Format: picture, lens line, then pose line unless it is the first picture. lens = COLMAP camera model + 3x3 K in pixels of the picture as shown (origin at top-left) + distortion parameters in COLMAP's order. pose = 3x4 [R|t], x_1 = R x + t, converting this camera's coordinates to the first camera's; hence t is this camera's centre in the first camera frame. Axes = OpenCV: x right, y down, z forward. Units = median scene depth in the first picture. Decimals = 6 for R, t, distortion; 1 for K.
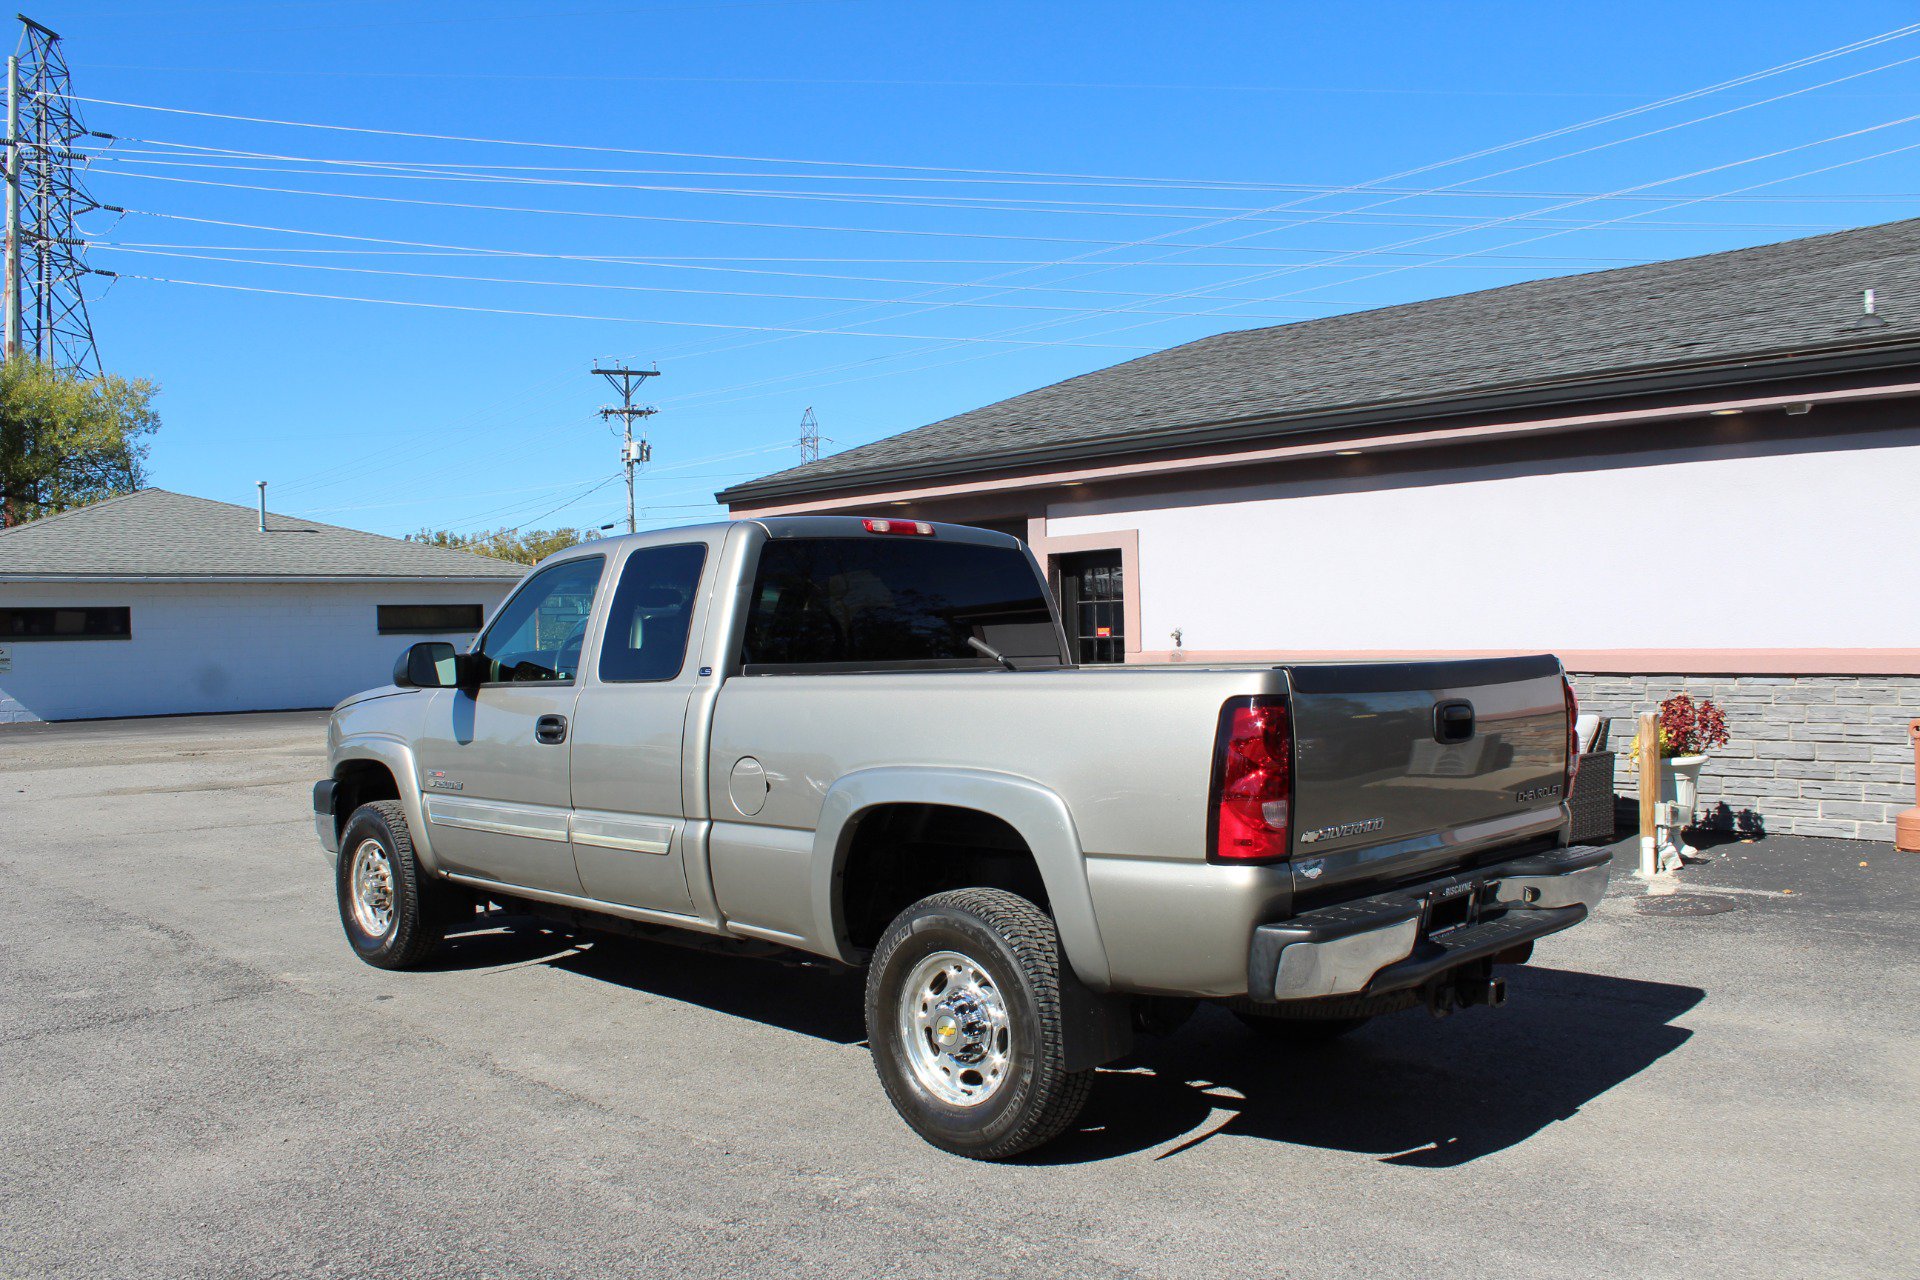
lens RADIAL K [[1625.9, 0, 950.5], [0, 1625.9, 640.7], [0, 0, 1]] dist [-0.169573, 0.163385]
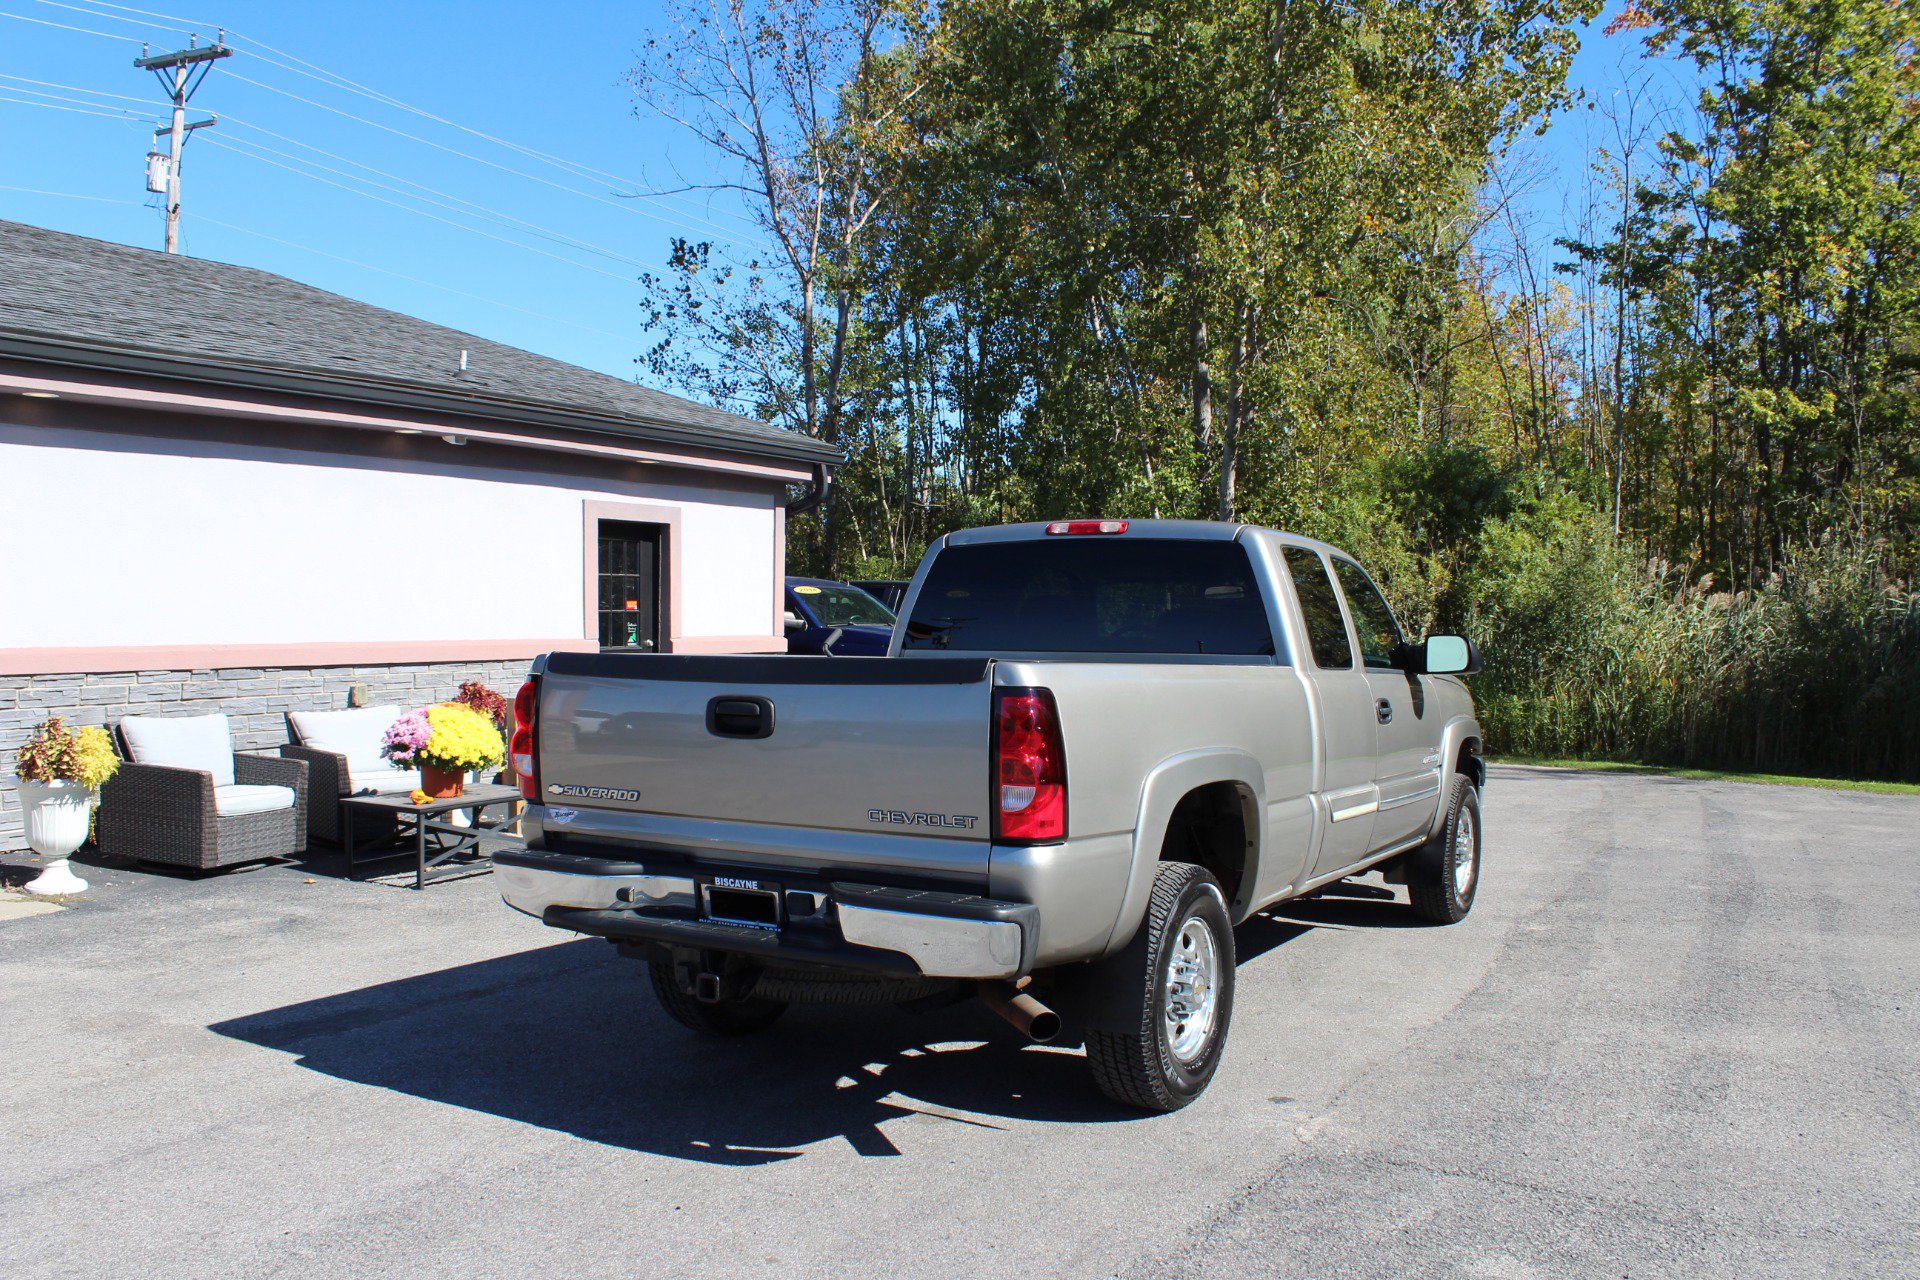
lens RADIAL K [[1648.2, 0, 954.4], [0, 1648.2, 646.3], [0, 0, 1]] dist [-0.168503, 0.165485]
pose [[-0.239807, -0.008162, 0.970786, -0.709838], [0.001963, 0.999959, 0.008892, -0.000936], [-0.970819, 0.004038, -0.239781, 0.880633]]
